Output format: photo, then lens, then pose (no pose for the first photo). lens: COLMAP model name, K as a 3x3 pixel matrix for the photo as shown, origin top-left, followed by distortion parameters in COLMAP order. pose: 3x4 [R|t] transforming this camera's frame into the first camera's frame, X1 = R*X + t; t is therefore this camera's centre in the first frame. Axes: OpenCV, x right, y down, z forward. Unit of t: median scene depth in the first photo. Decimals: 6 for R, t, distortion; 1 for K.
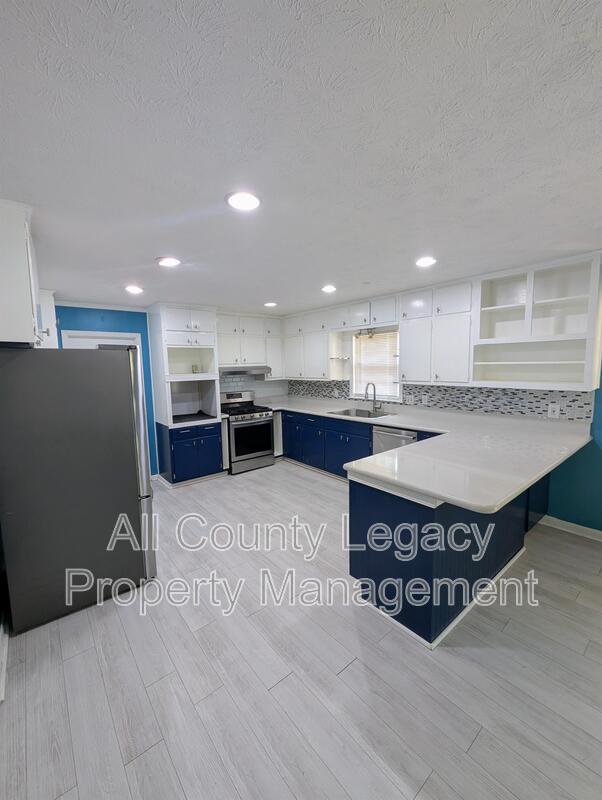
lens RADIAL K [[332.1, 0, 304.5], [0, 332.1, 398.8], [0, 0, 1]] dist [0.000151, 0.000234]
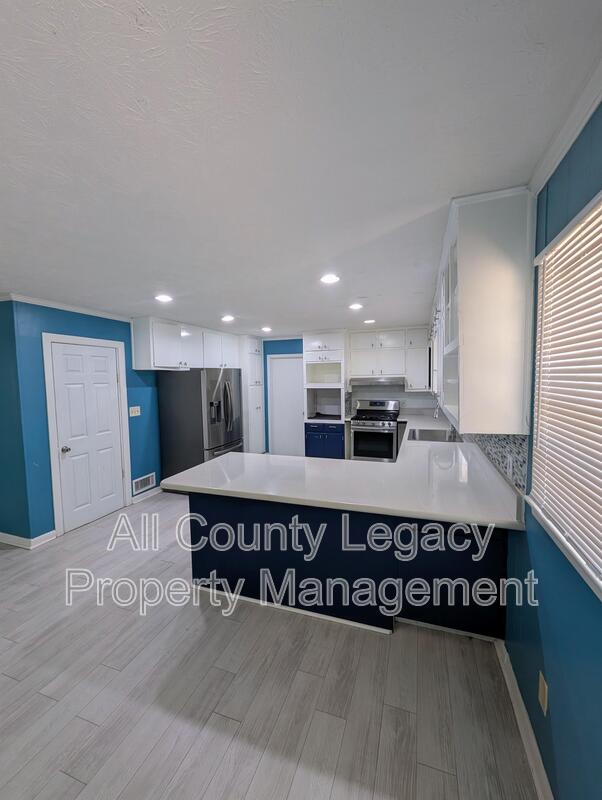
lens RADIAL K [[332.1, 0, 304.5], [0, 332.1, 398.8], [0, 0, 1]] dist [0.000151, 0.000234]
pose [[0.517474, 0.071781, -0.852683, 0.703469], [-0.089675, 0.995537, 0.029385, -0.043560], [0.850987, 0.061258, 0.521602, 0.254621]]
